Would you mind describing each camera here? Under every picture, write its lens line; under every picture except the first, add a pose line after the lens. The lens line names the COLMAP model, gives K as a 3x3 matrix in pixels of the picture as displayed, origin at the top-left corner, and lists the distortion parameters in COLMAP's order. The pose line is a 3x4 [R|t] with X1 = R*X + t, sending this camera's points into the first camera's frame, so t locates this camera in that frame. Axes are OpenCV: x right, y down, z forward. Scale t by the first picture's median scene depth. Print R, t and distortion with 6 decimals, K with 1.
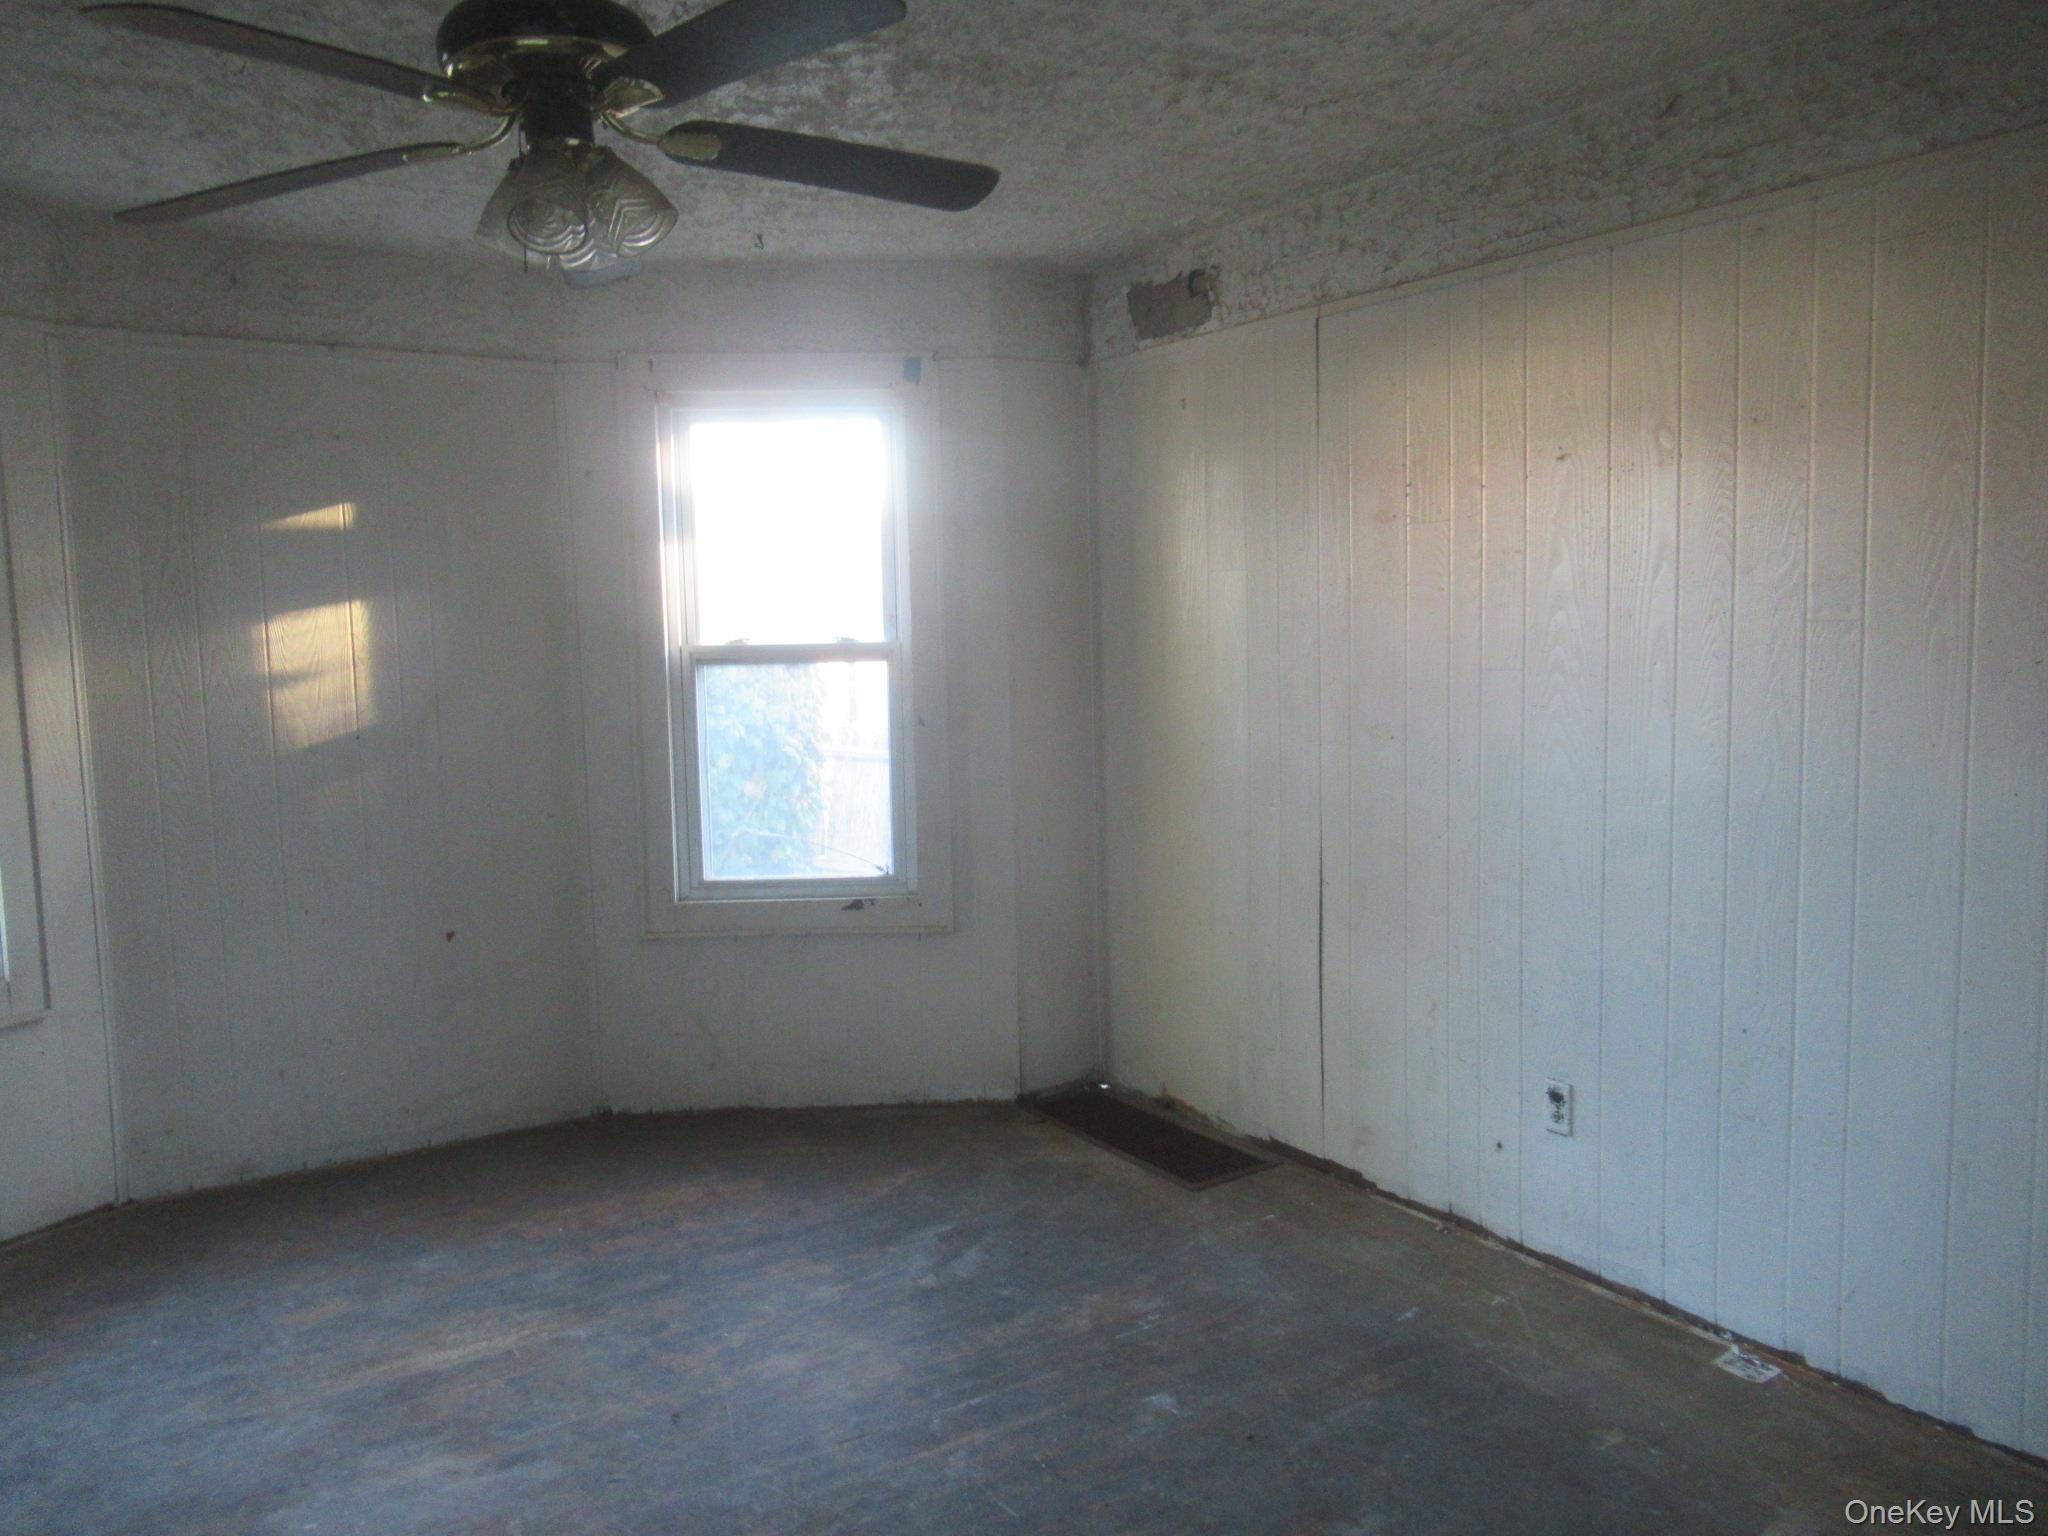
lens RADIAL K [[1558.4, 0, 1028.1], [0, 1558.4, 774.6], [0, 0, 1]] dist [-0.003094, -0.001677]
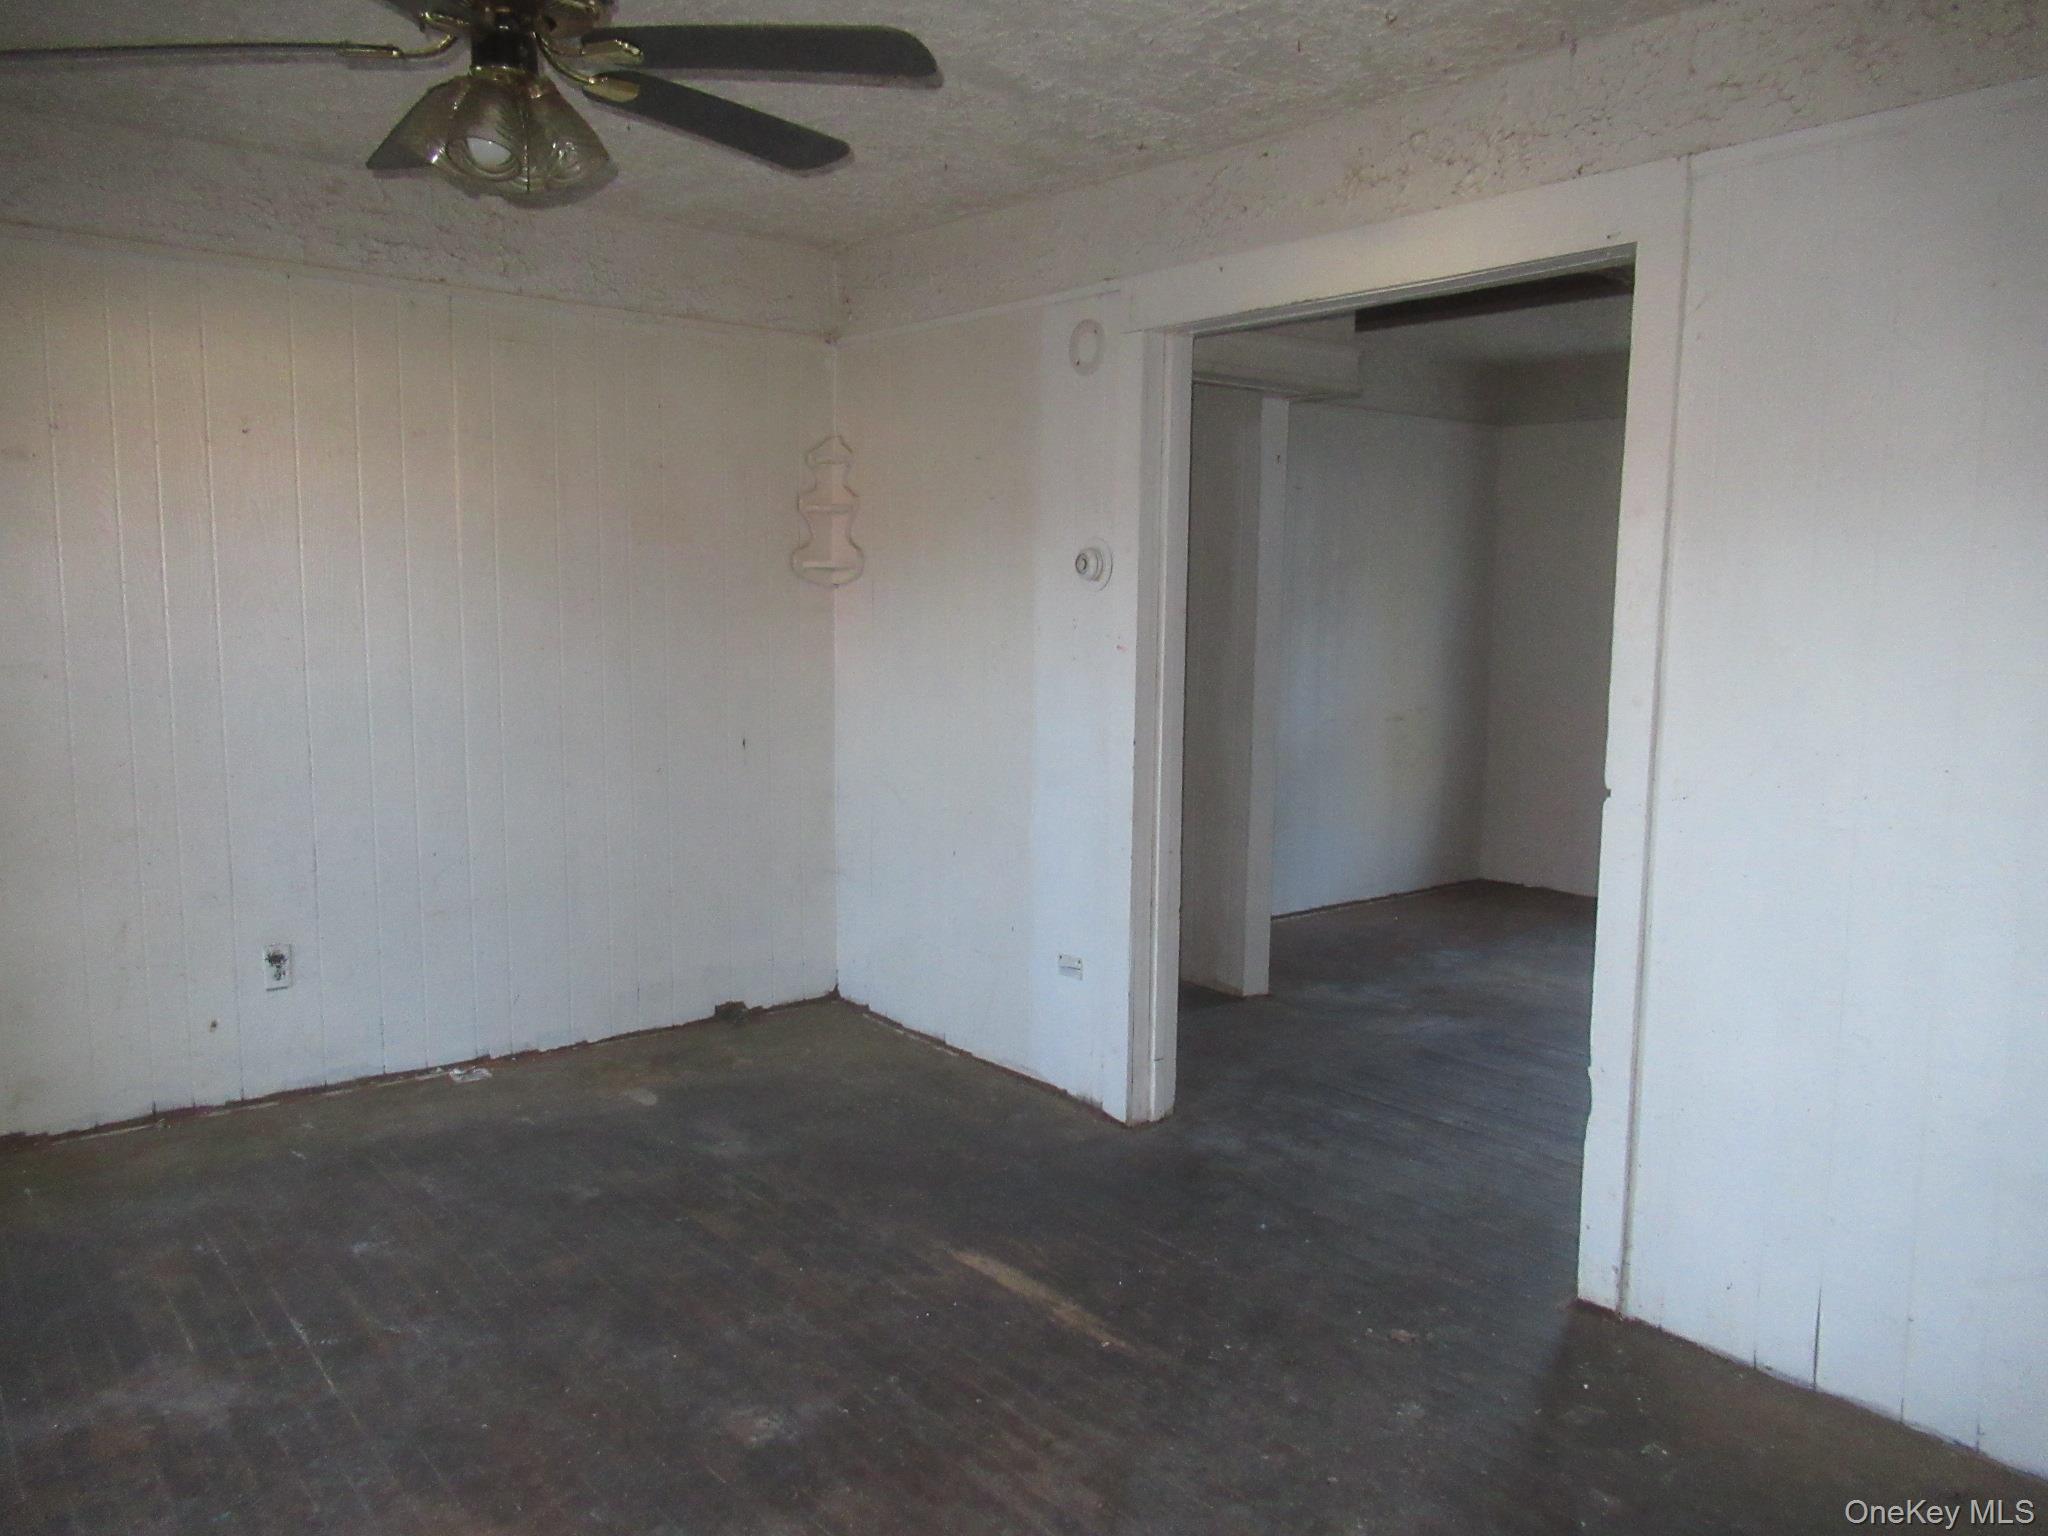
lens RADIAL K [[1540.4, 0, 1063.6], [0, 1540.4, 771.6], [0, 0, 1]] dist [-0.007847, 0.003622]
pose [[-0.142289, -0.091395, 0.985597, -0.800645], [0.088498, 0.990566, 0.104632, -0.008045], [-0.985861, 0.102111, -0.132858, 0.469458]]
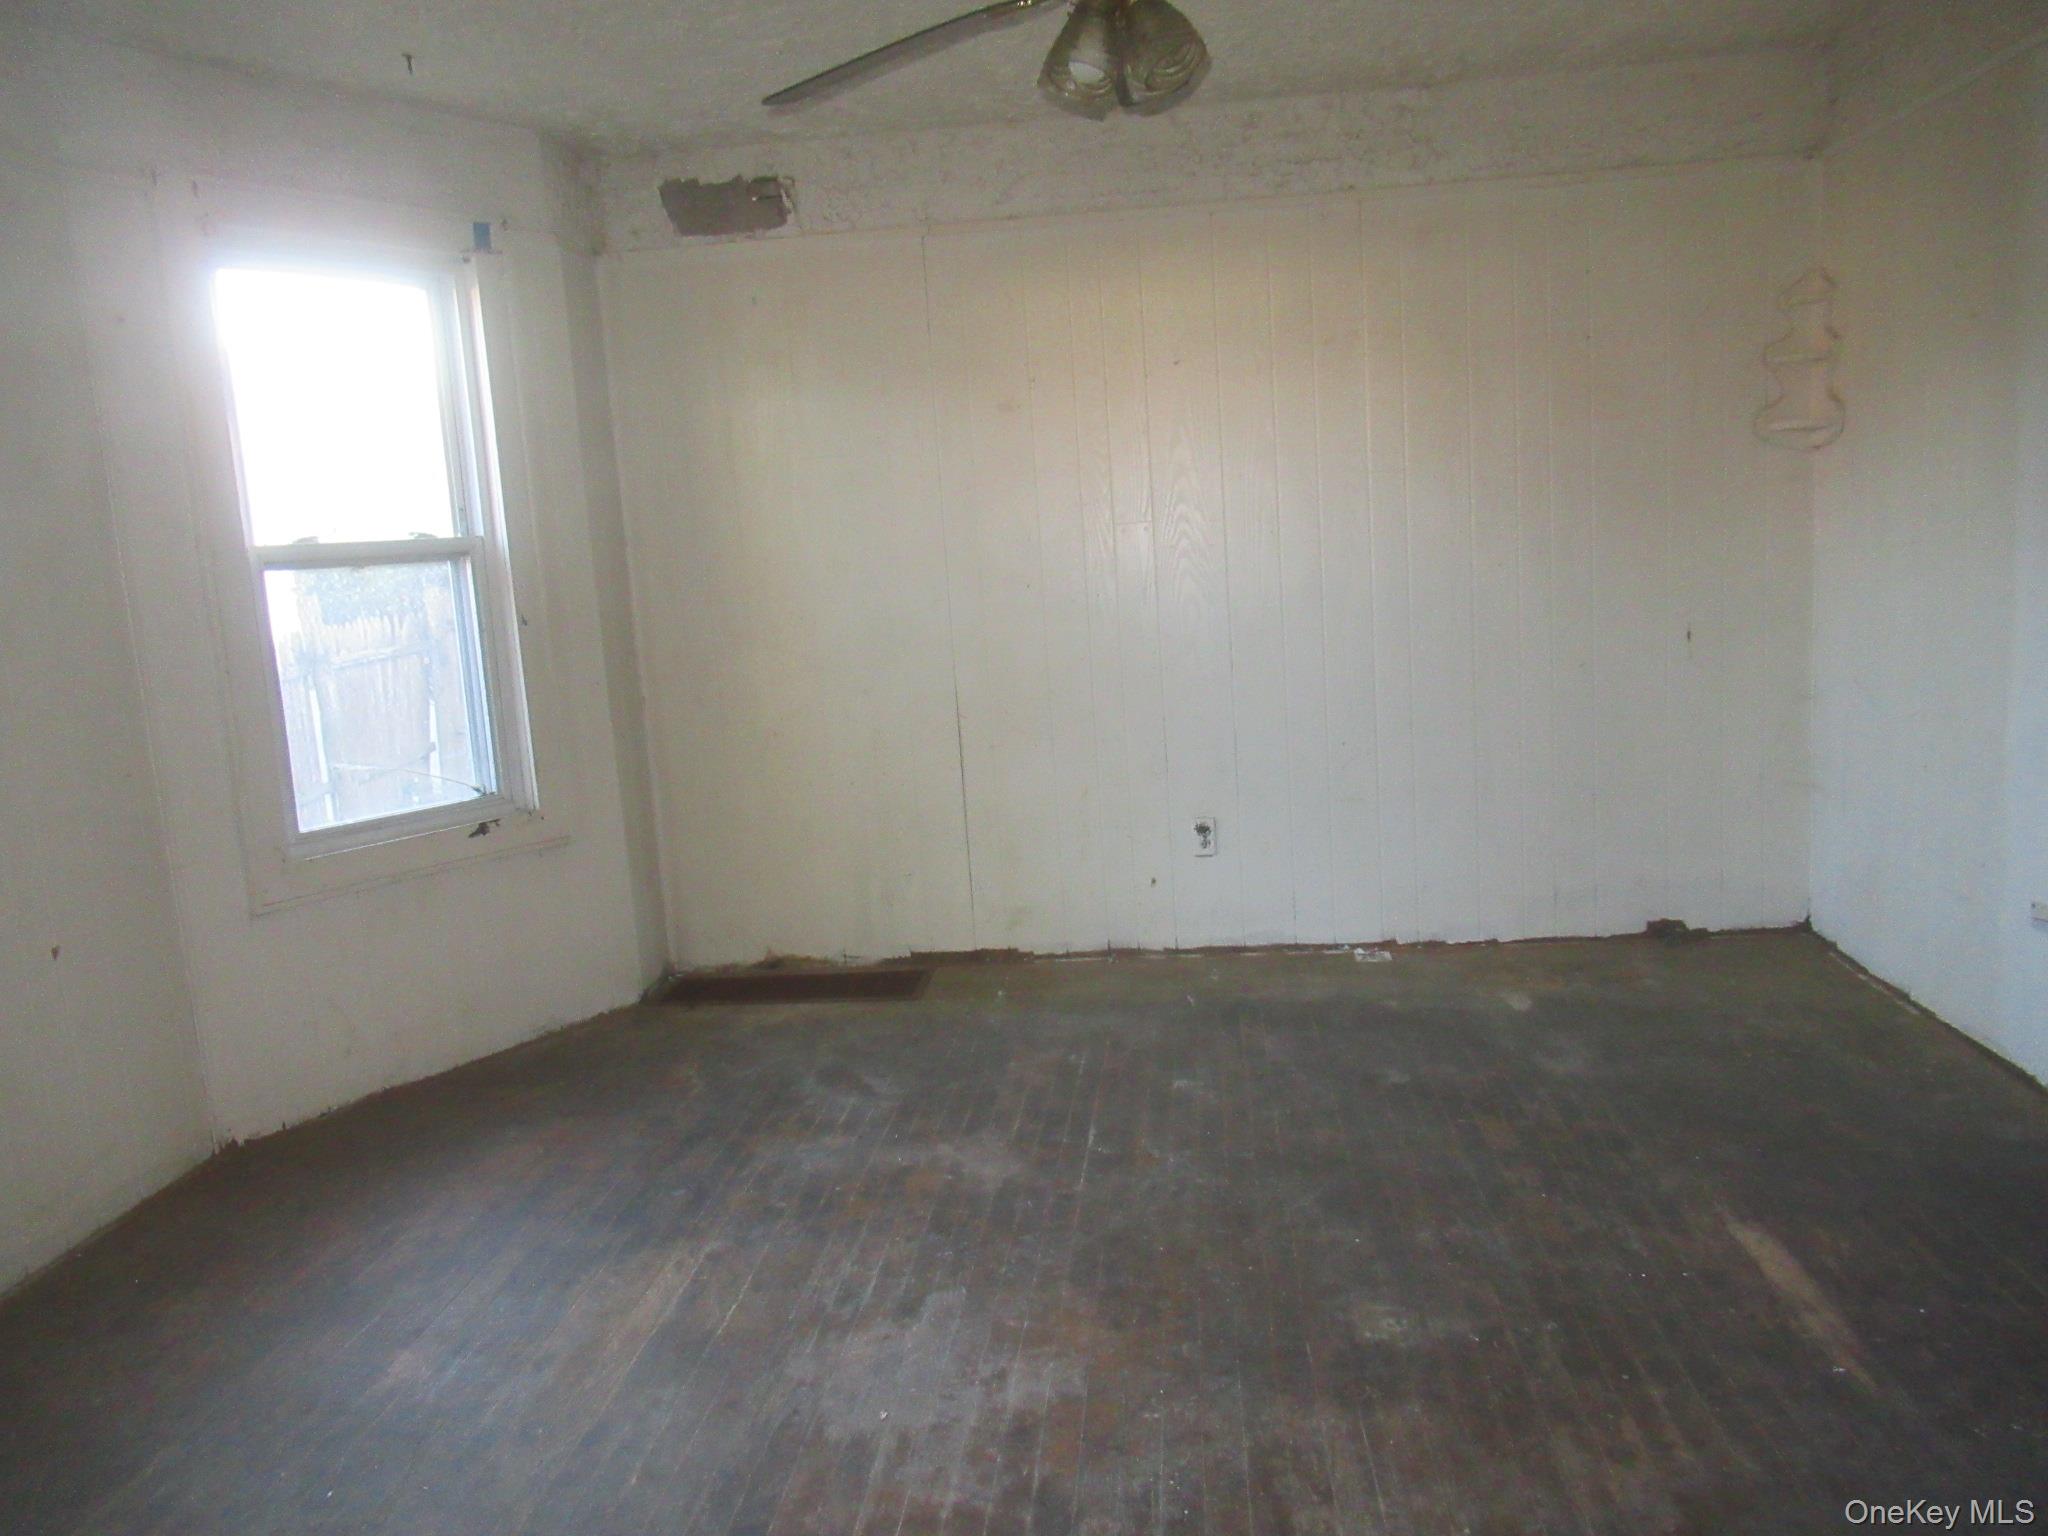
lens RADIAL K [[1558.4, 0, 1028.1], [0, 1558.4, 774.6], [0, 0, 1]] dist [-0.003094, -0.001677]
pose [[0.609455, -0.135358, 0.781180, -0.723079], [0.130940, 0.988972, 0.069207, 0.036988], [-0.781933, 0.060110, 0.620458, 0.226924]]
